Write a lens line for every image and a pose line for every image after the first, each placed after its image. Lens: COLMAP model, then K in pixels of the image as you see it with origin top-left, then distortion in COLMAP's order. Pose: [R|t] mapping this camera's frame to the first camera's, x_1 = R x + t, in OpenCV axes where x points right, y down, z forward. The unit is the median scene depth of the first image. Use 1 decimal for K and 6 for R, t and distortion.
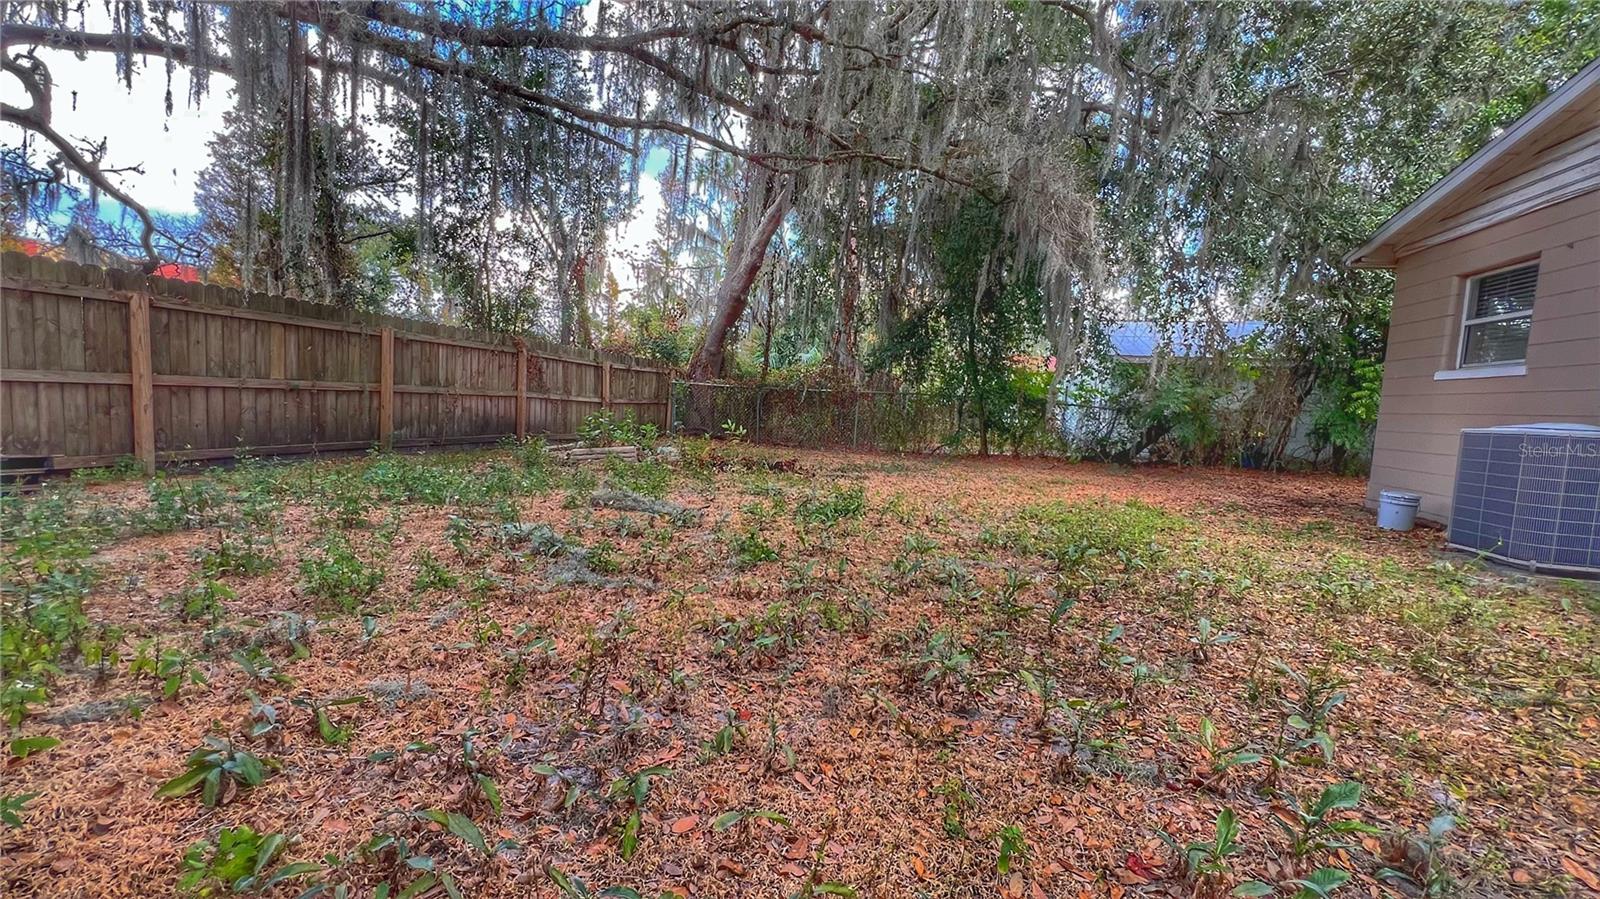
lens RADIAL K [[644.3, 0, 800.5], [0, 644.3, 452.6], [0, 0, 1]] dist [-0.008112, 0.002119]
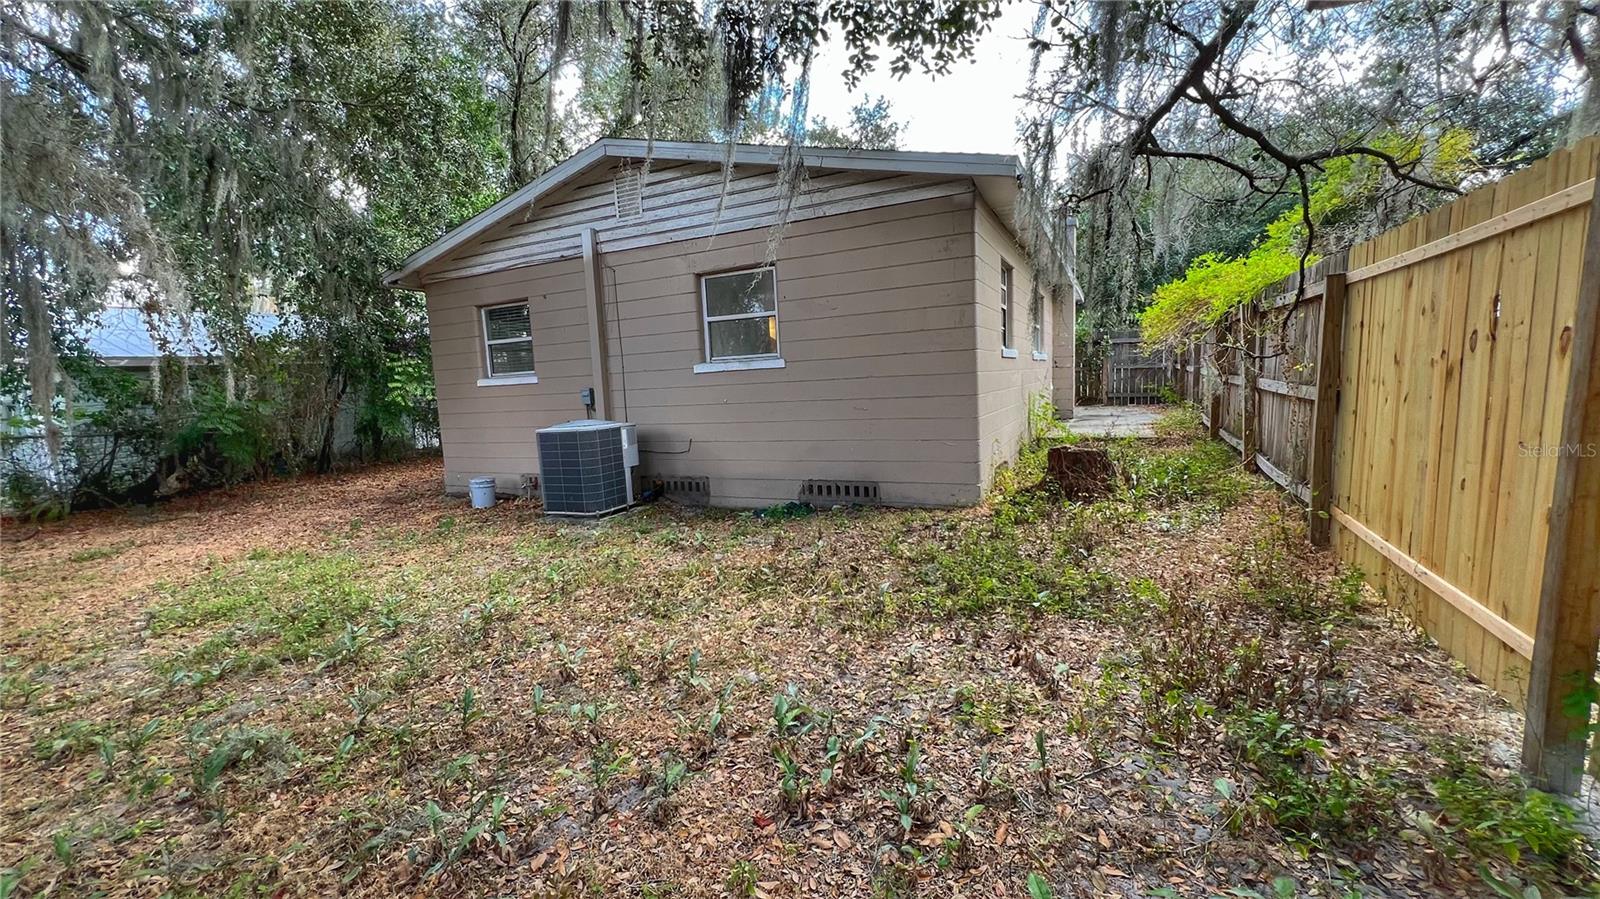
lens RADIAL K [[644.3, 0, 802.7], [0, 644.3, 455.9], [0, 0, 1]] dist [-0.008112, 0.002119]
pose [[0.182403, -0.184788, 0.965703, -0.170829], [0.137449, 0.977328, 0.161051, -0.096470], [-0.973569, 0.103359, 0.203666, 0.115935]]
